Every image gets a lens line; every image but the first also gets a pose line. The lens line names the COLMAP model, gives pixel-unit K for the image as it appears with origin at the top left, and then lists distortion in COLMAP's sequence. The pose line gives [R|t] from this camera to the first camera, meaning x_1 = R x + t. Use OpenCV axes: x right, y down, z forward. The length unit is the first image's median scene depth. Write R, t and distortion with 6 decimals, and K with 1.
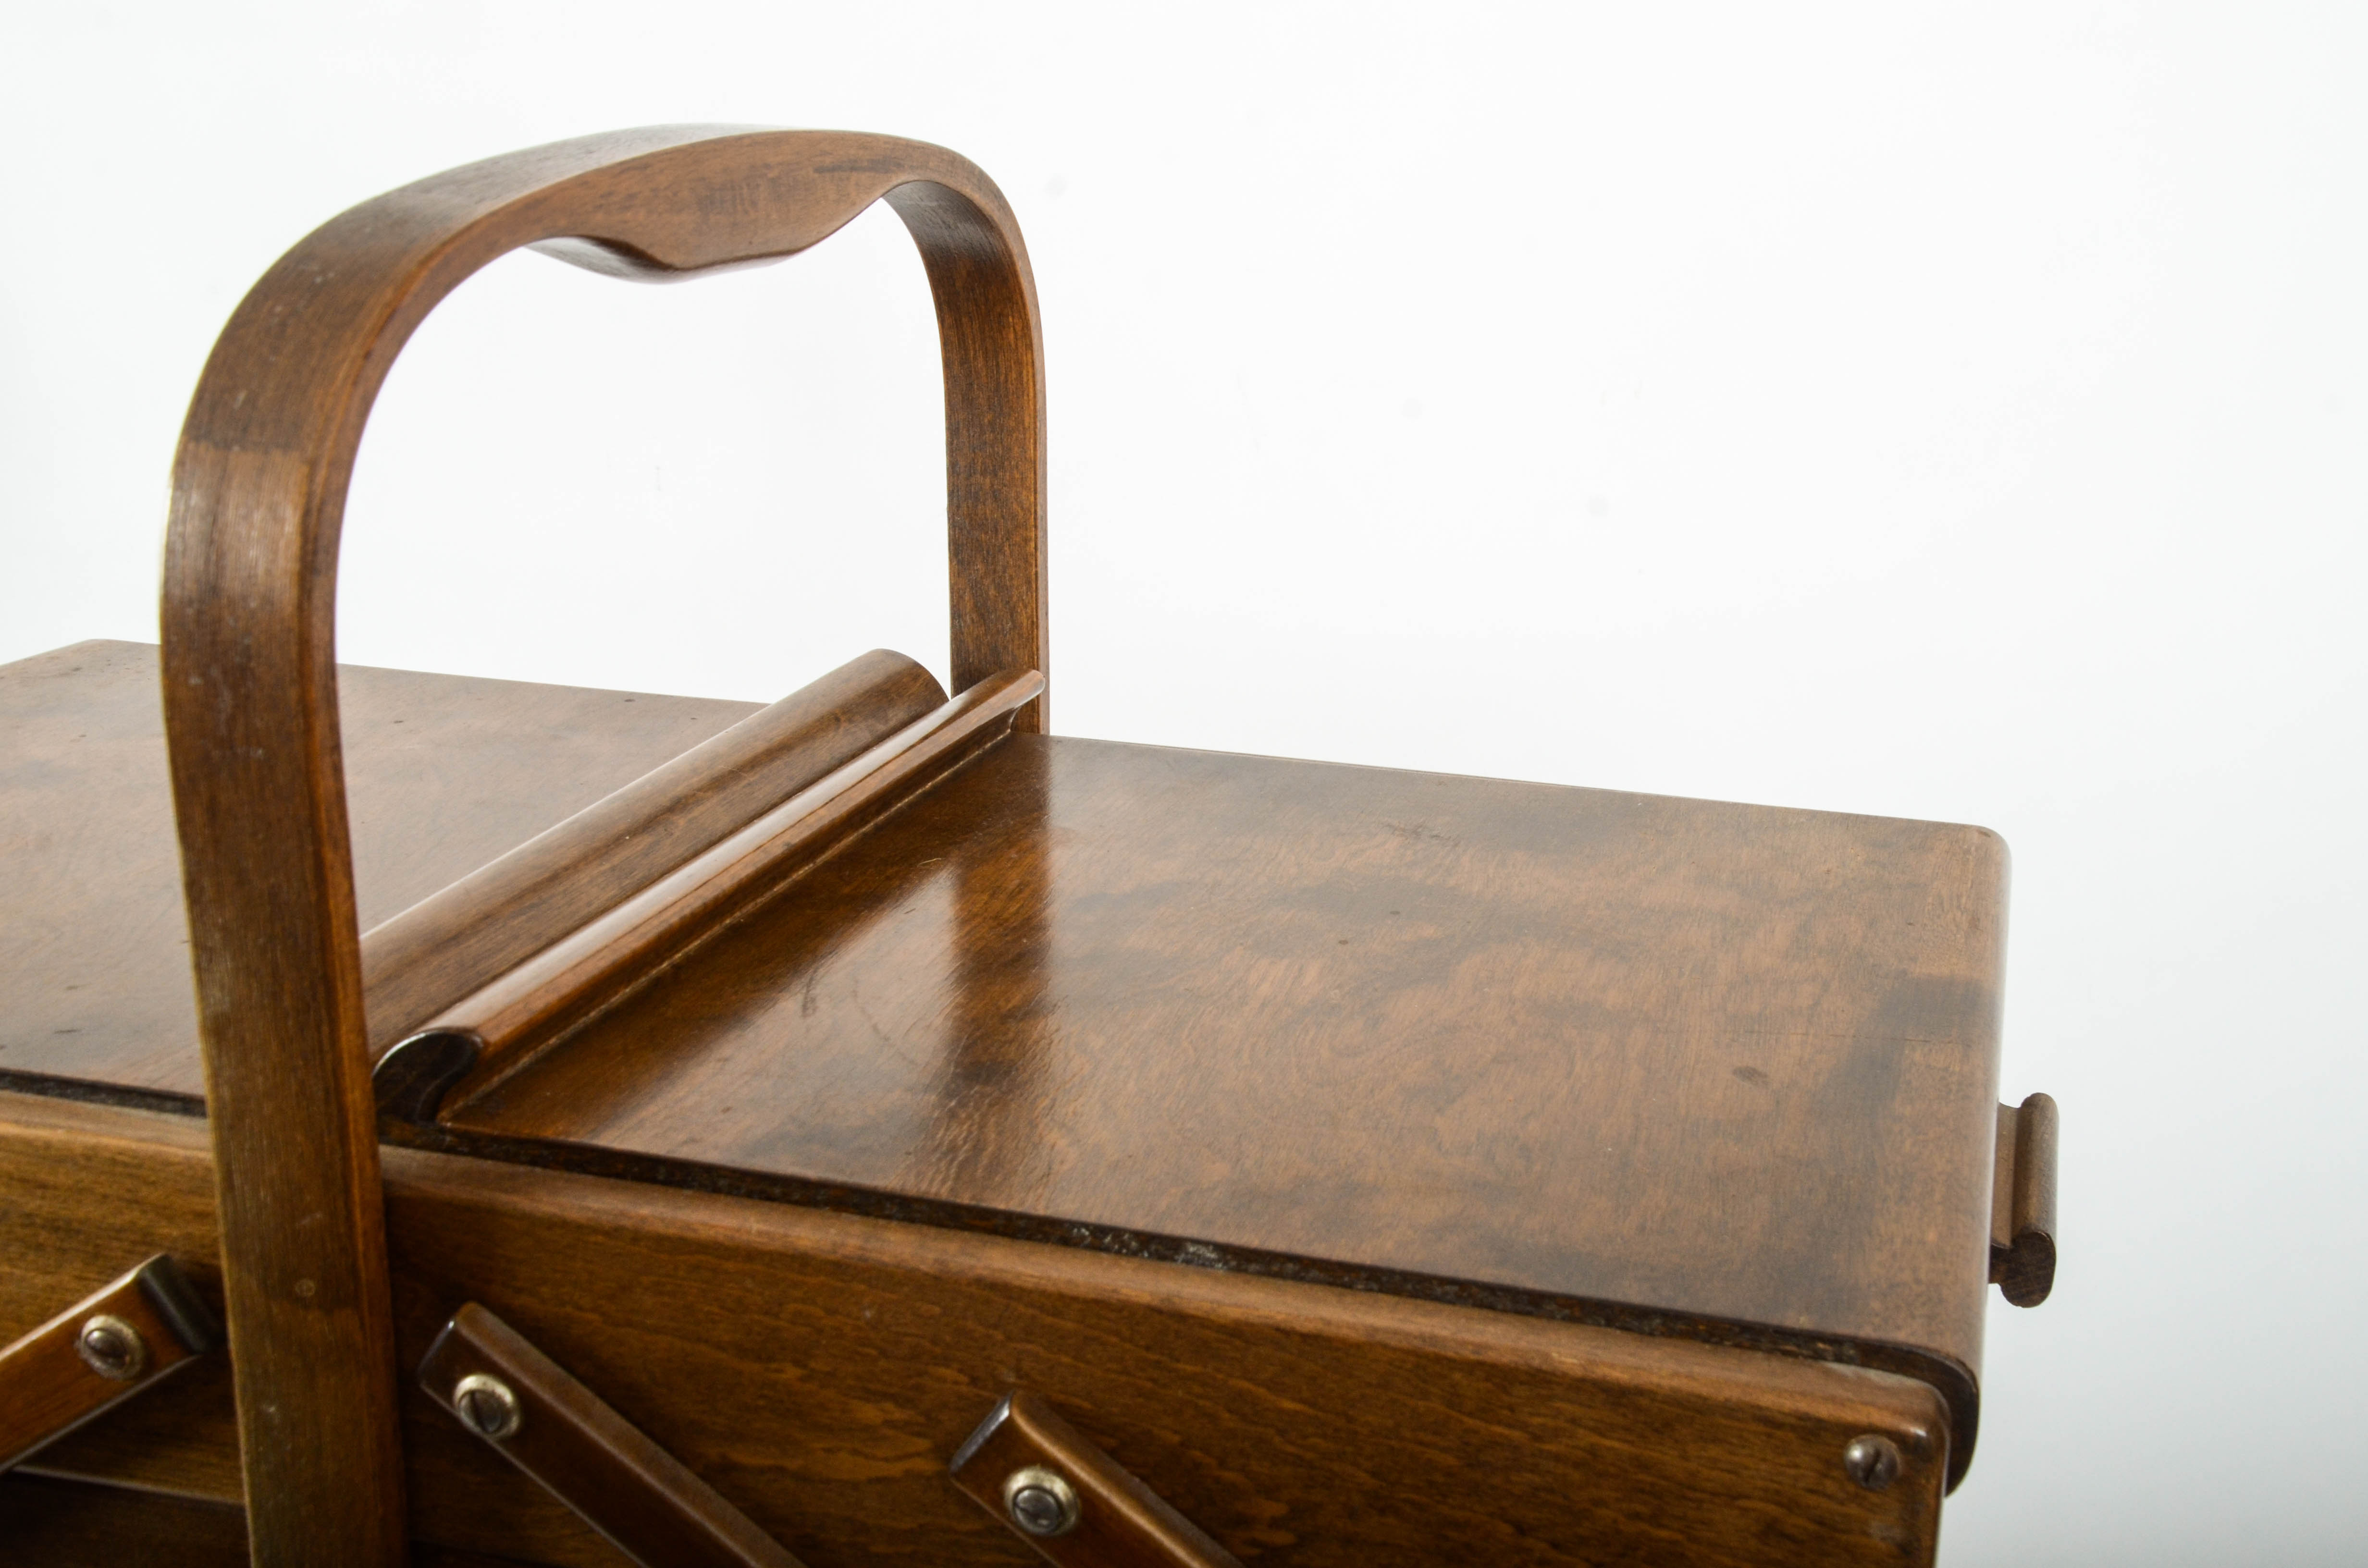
lens RADIAL K [[2627.0, 0, 1291.4], [0, 2627.0, 867.9], [0, 0, 1]] dist [0.066852, 0.000000]
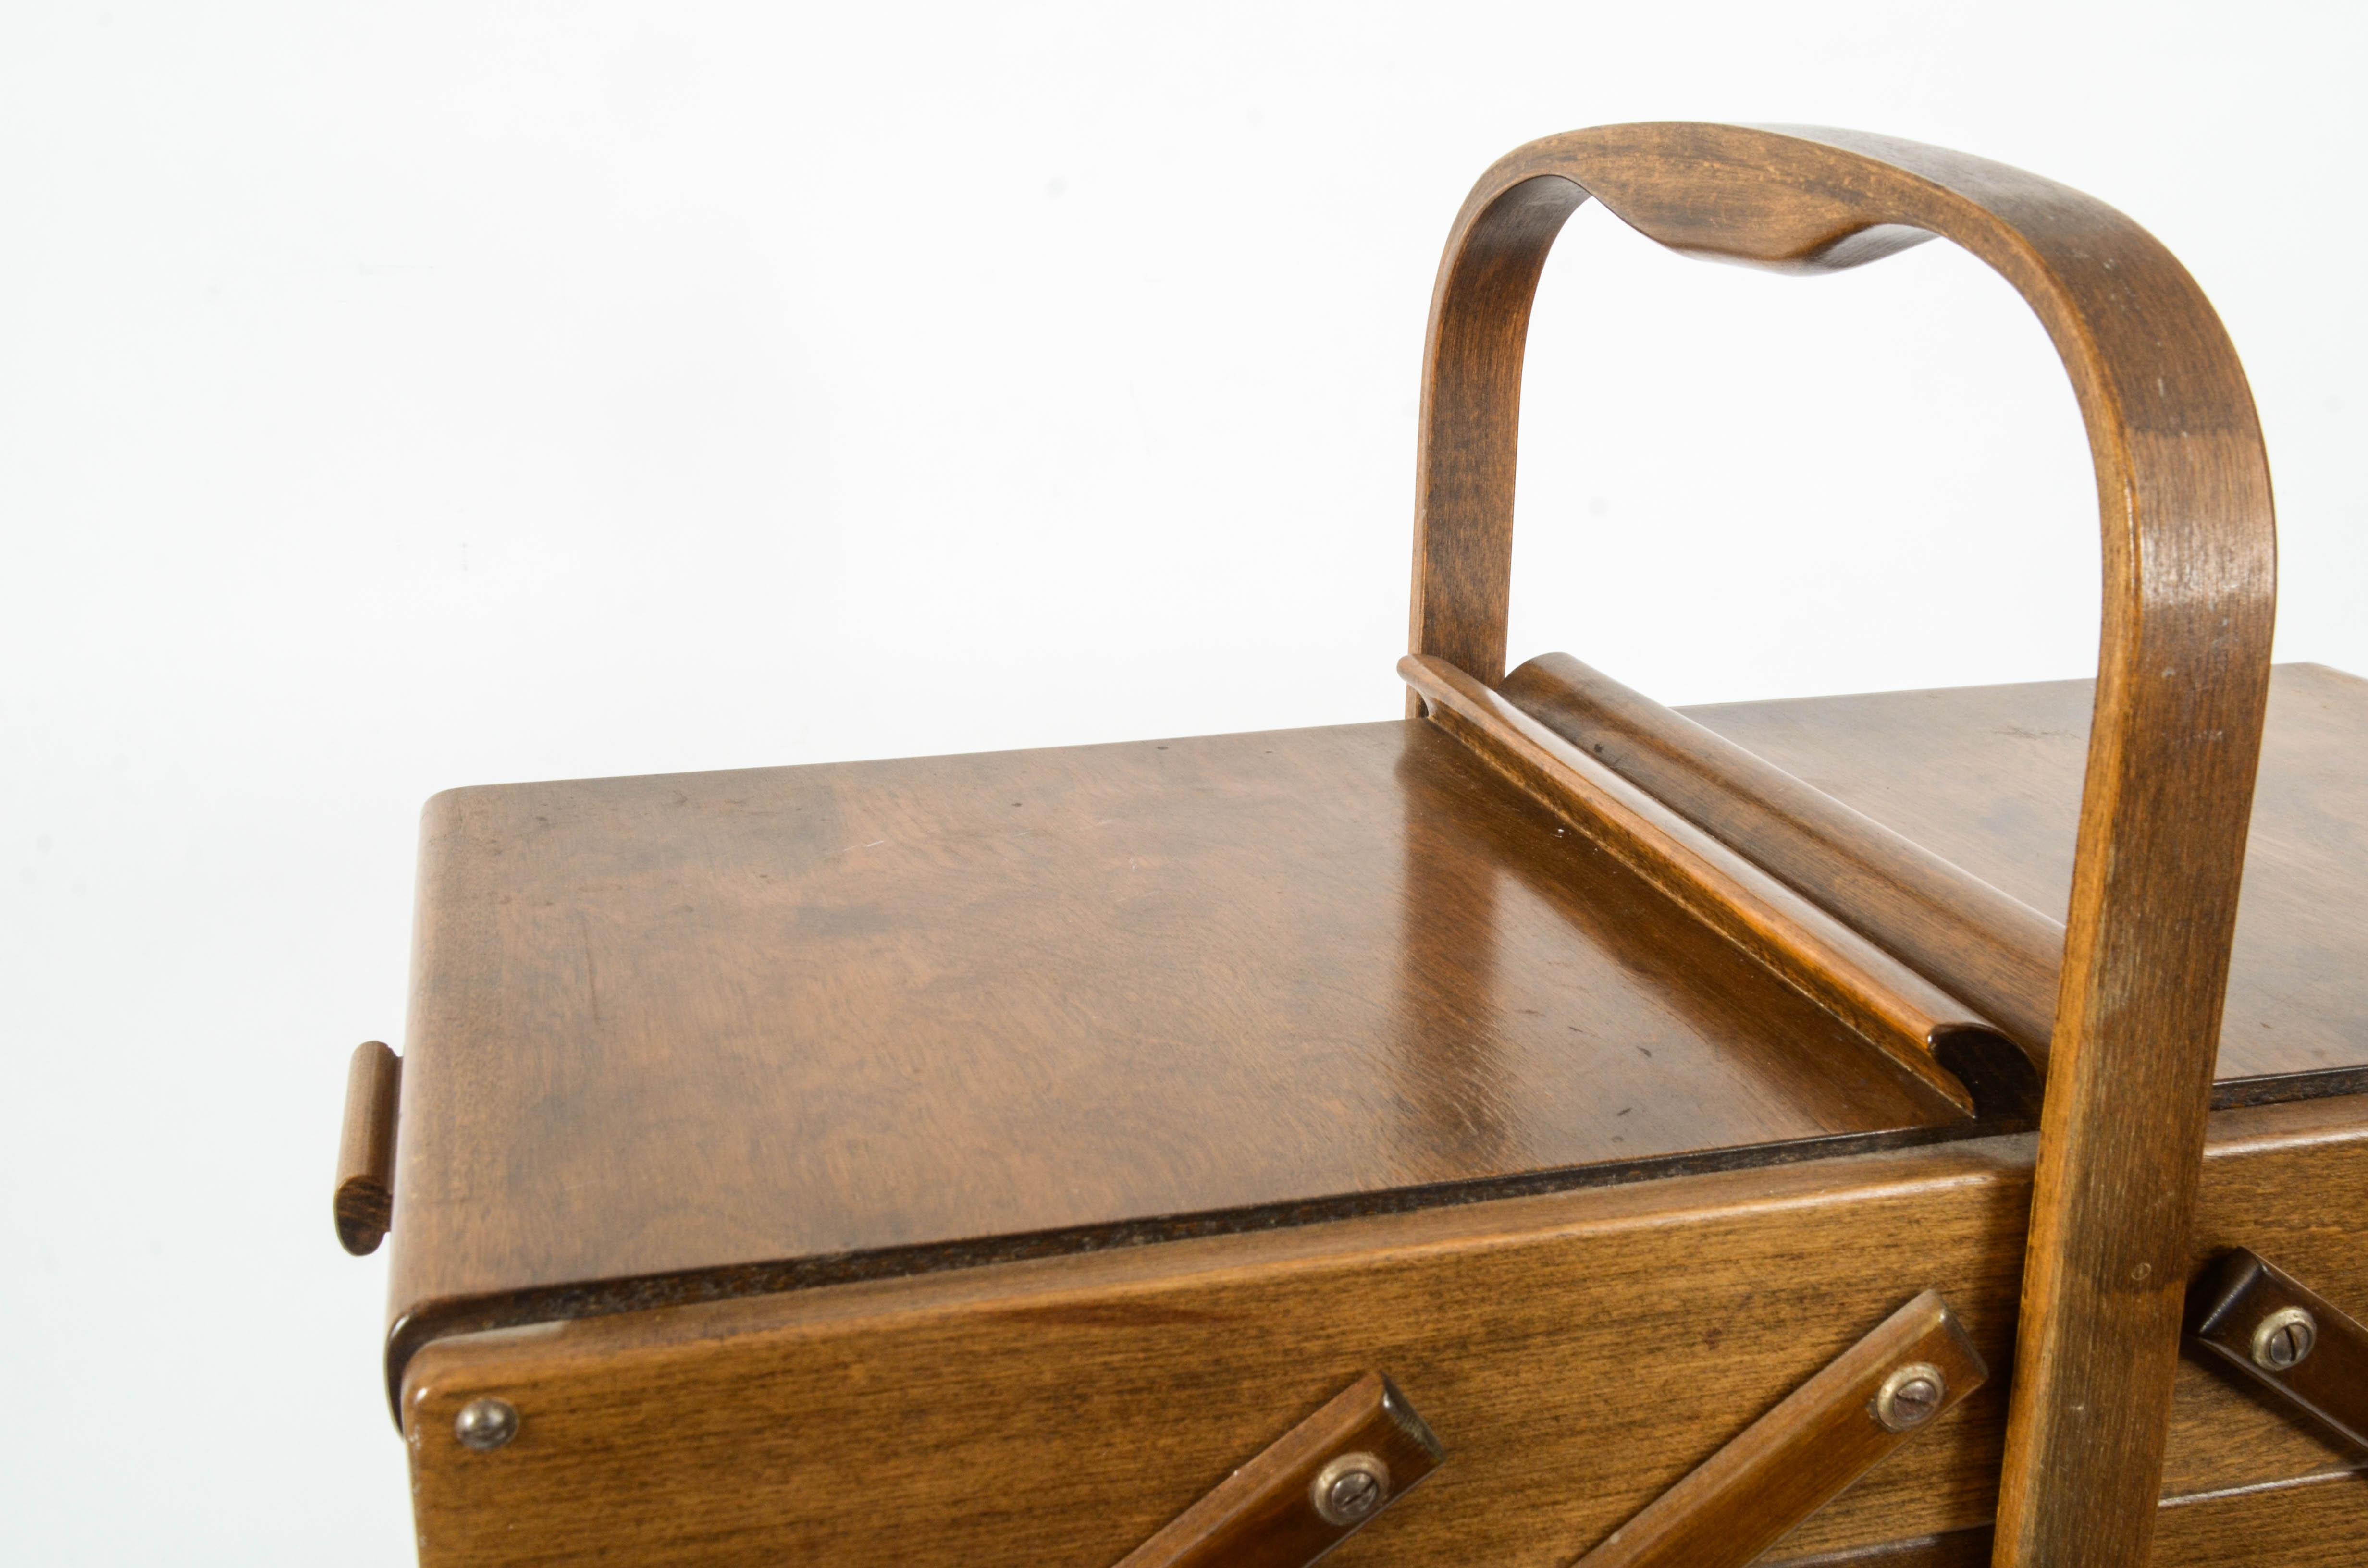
lens RADIAL K [[2464.7, 0, 1280.1], [0, 2464.7, 852.3], [0, 0, 1]] dist [0.043812, 0.000000]
pose [[0.840063, -0.174855, 0.513537, -1.143097], [0.175249, 0.983346, 0.048143, -0.103879], [-0.513402, 0.049554, 0.856716, 0.371298]]
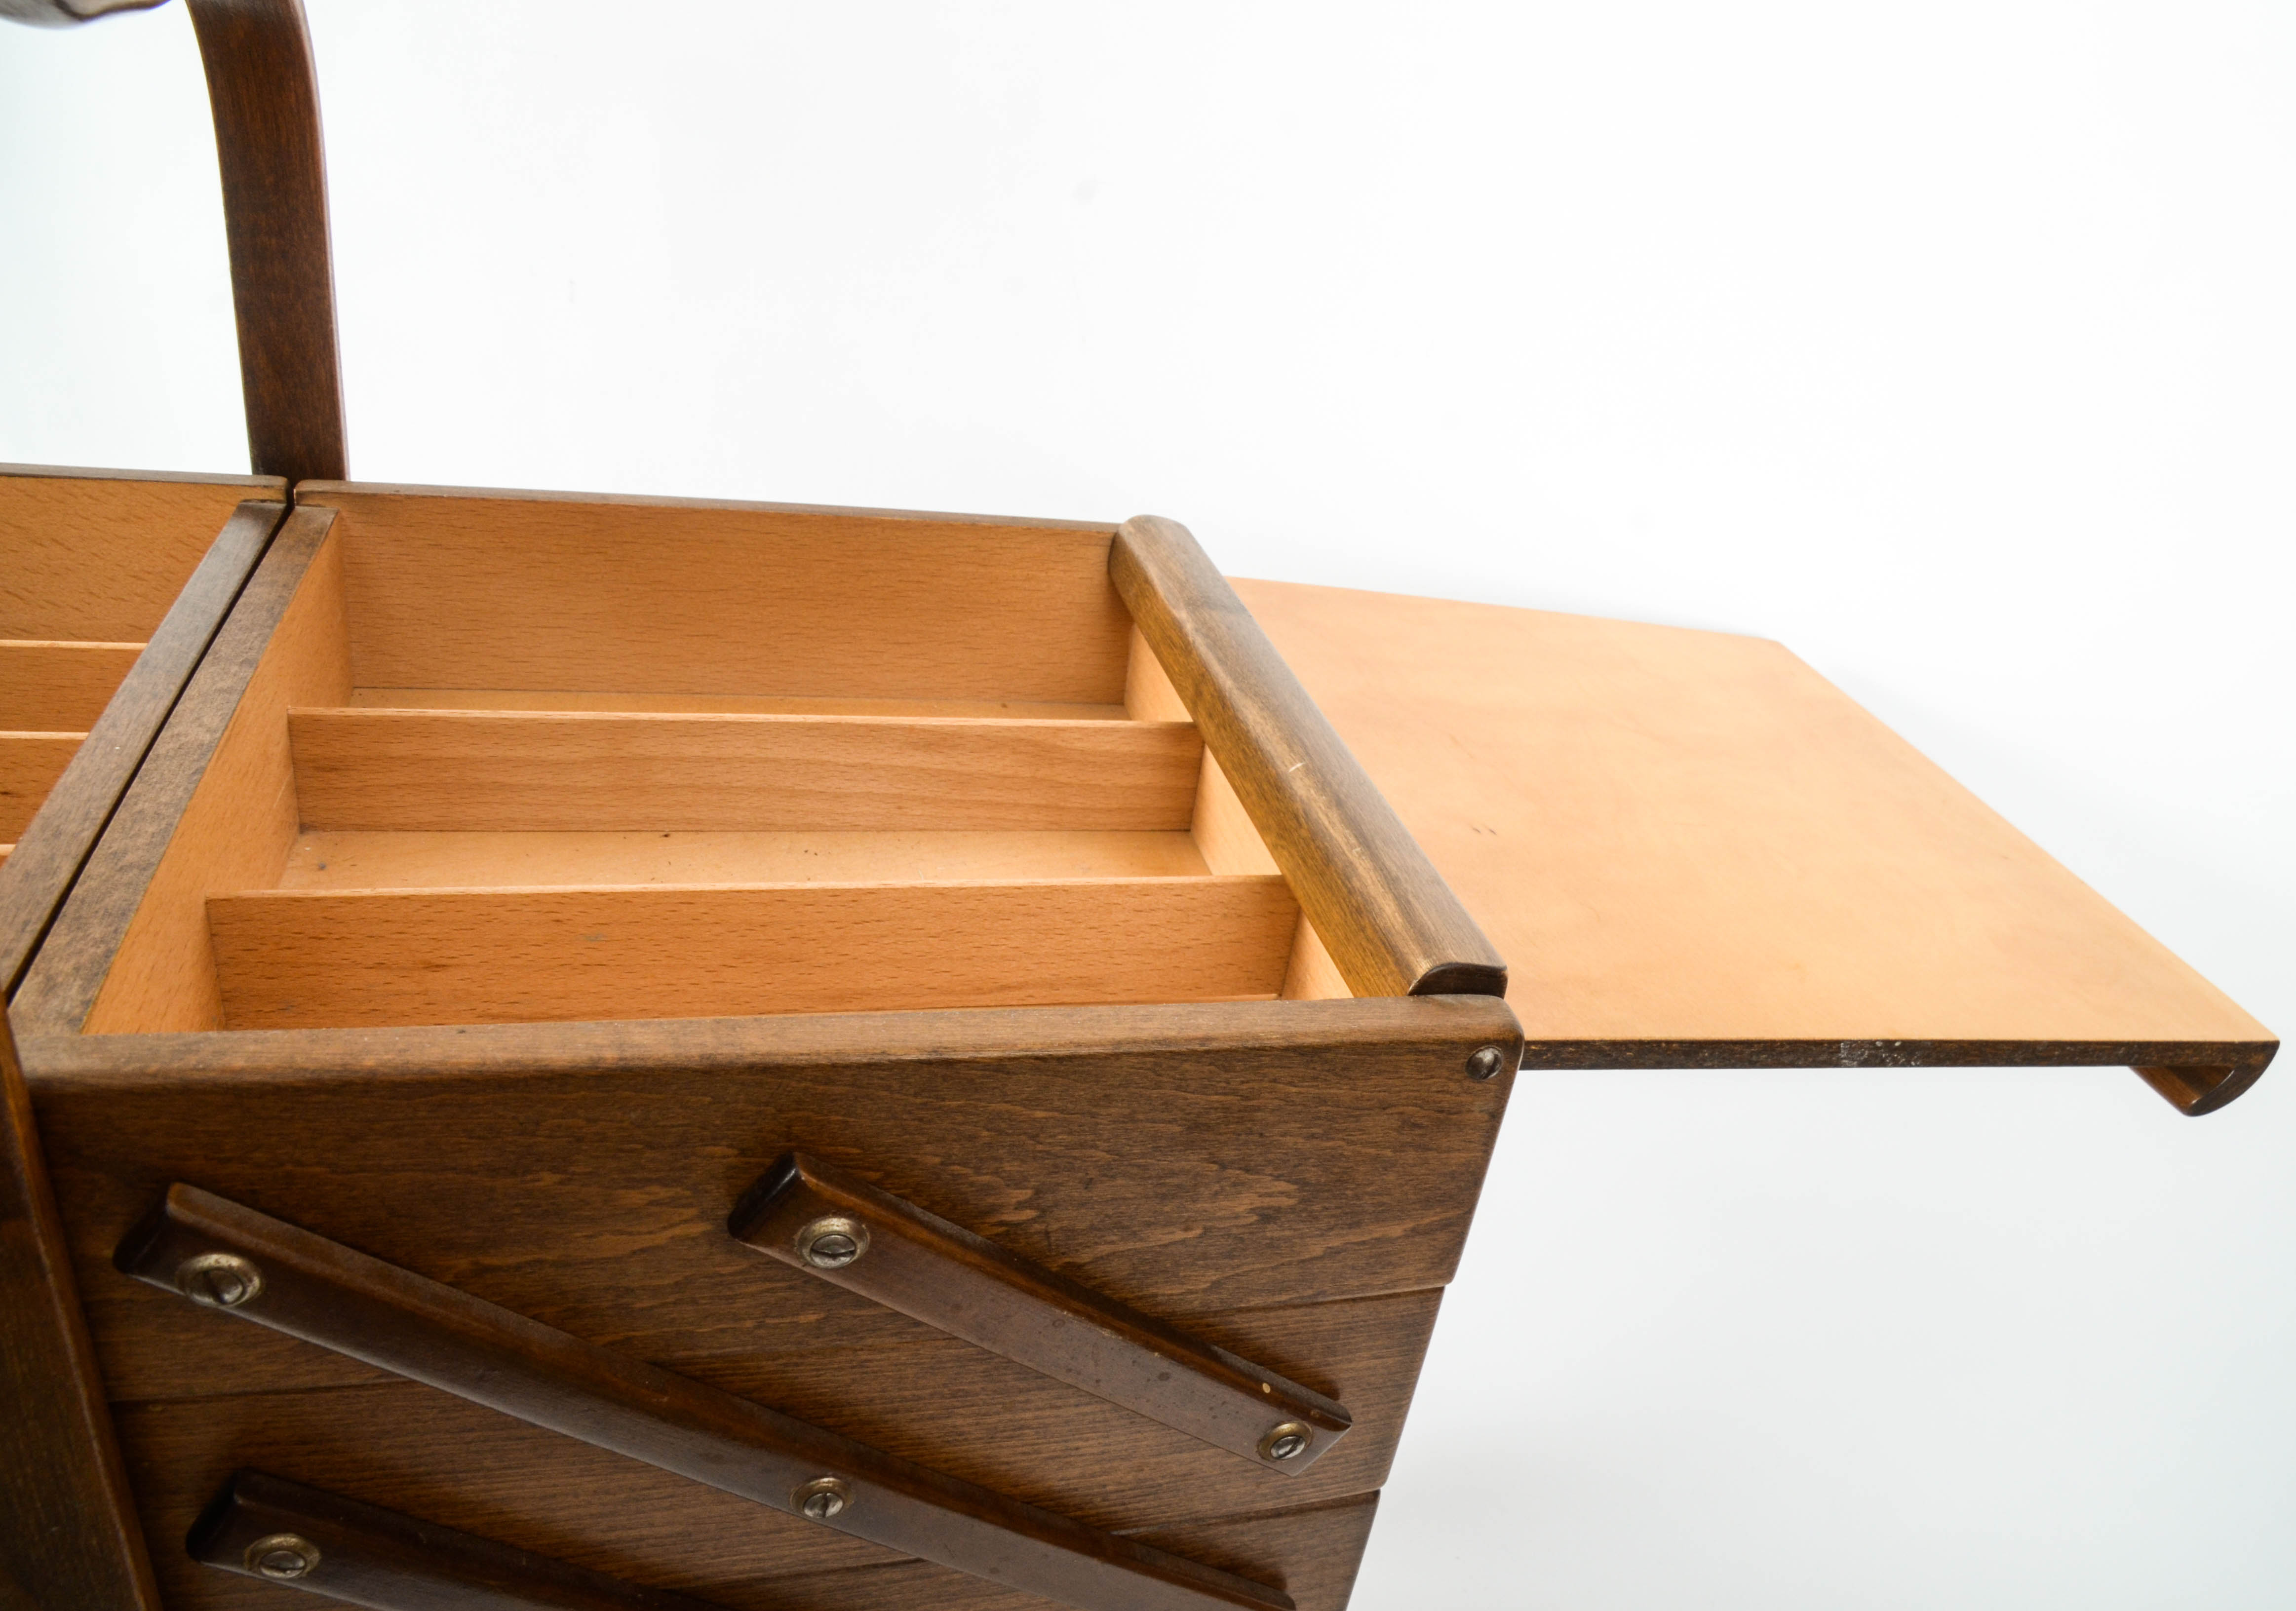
lens RADIAL K [[1707.9, 0, 1259.7], [0, 1707.9, 890.0], [0, 0, 1]] dist [-0.089292, 0.015258]
pose [[0.830522, -0.166380, 0.531555, -0.294442], [0.034659, 0.967930, 0.248817, -0.074821], [-0.555906, -0.188225, 0.809654, 0.338220]]
